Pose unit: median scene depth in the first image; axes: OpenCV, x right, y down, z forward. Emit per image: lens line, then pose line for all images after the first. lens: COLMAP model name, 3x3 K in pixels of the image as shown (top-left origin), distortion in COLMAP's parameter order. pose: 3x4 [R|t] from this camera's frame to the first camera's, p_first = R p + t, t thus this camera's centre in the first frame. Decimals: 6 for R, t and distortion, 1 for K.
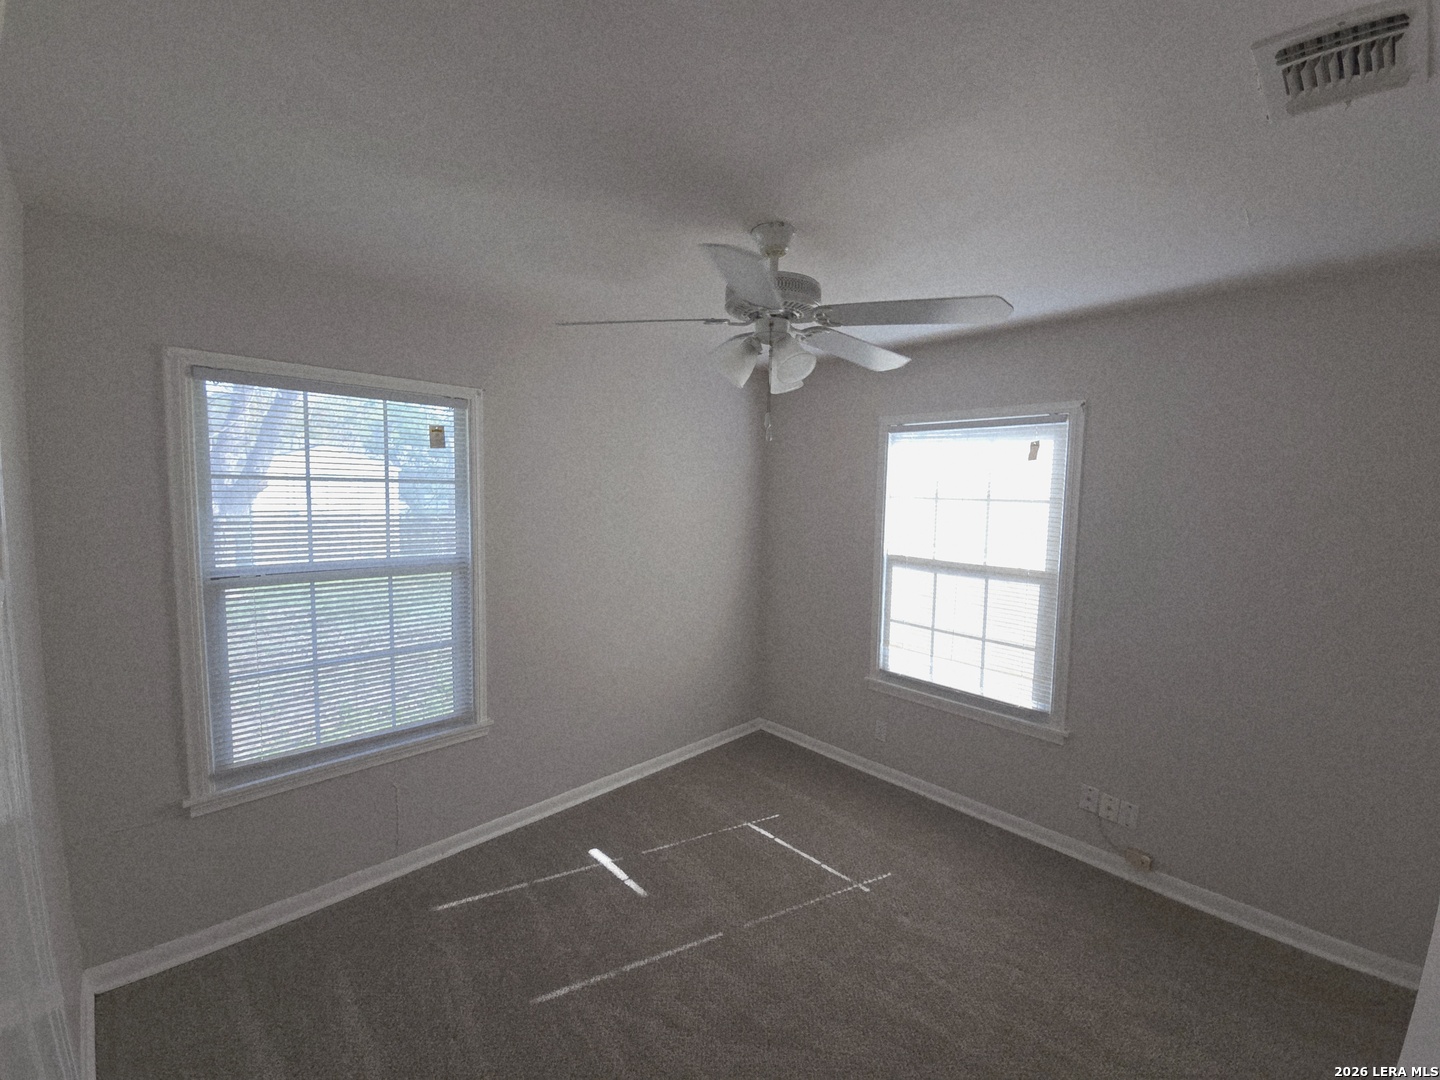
lens RADIAL K [[589.5, 0, 720.0], [0, 589.5, 540.0], [0, 0, 1]] dist [0.001590, 0.000113]
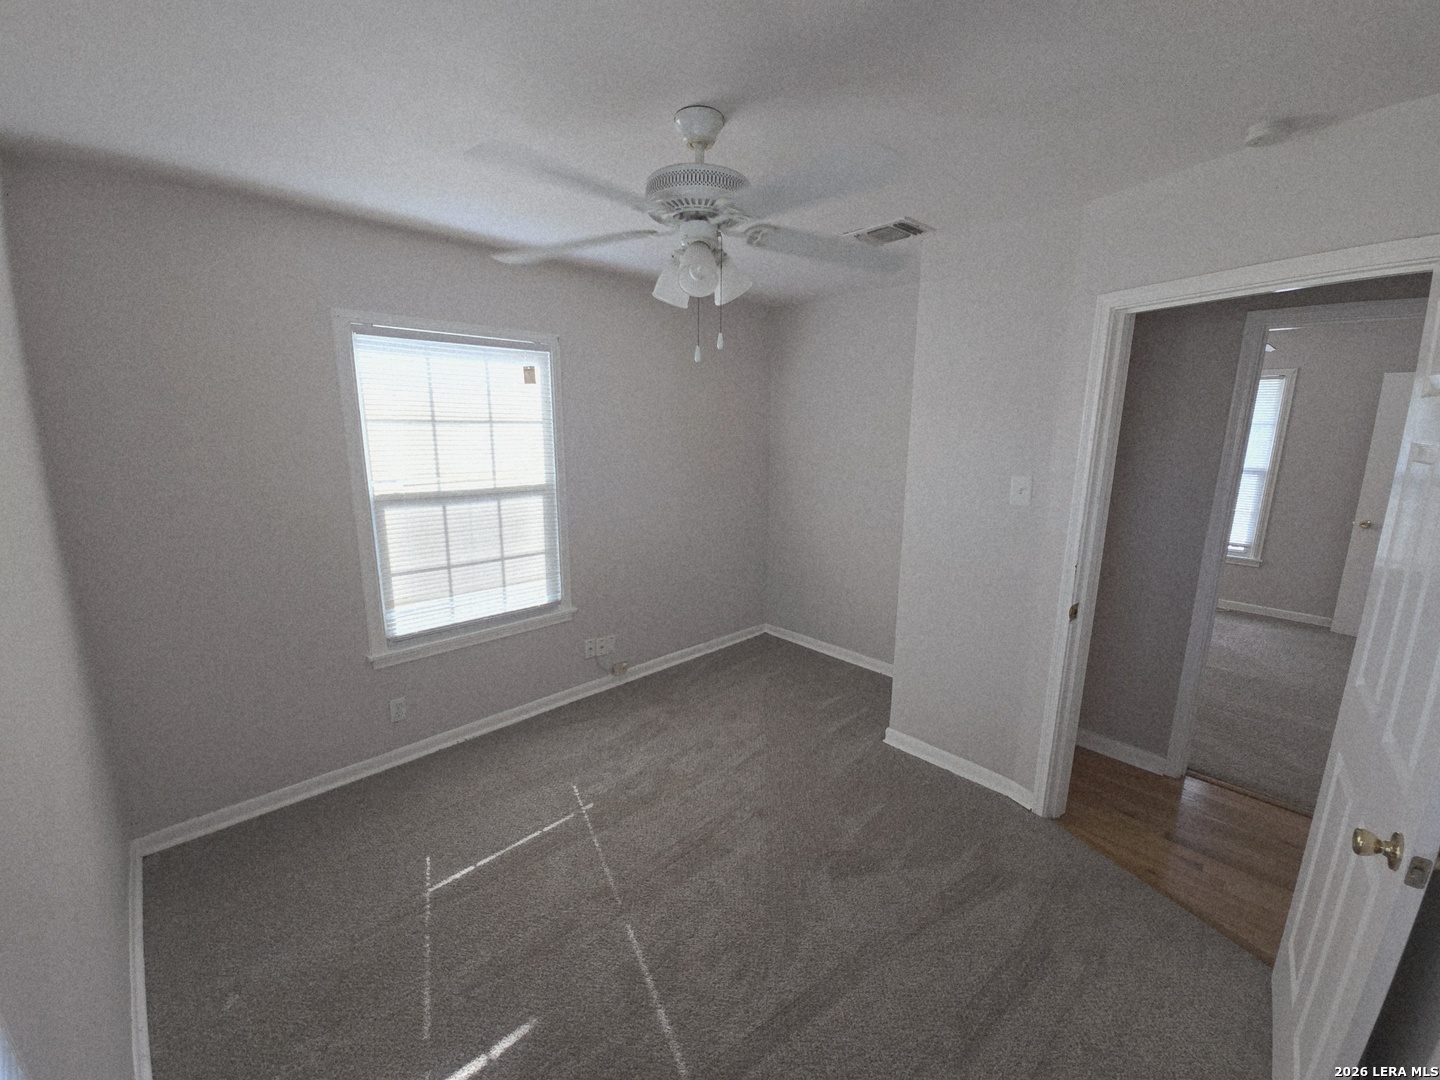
lens RADIAL K [[589.5, 0, 720.0], [0, 589.5, 540.0], [0, 0, 1]] dist [0.001590, 0.000113]
pose [[-0.012453, -0.215086, 0.976516, -0.600022], [0.082037, 0.973079, 0.215376, -0.059023], [-0.996552, 0.082792, 0.005527, 0.656584]]
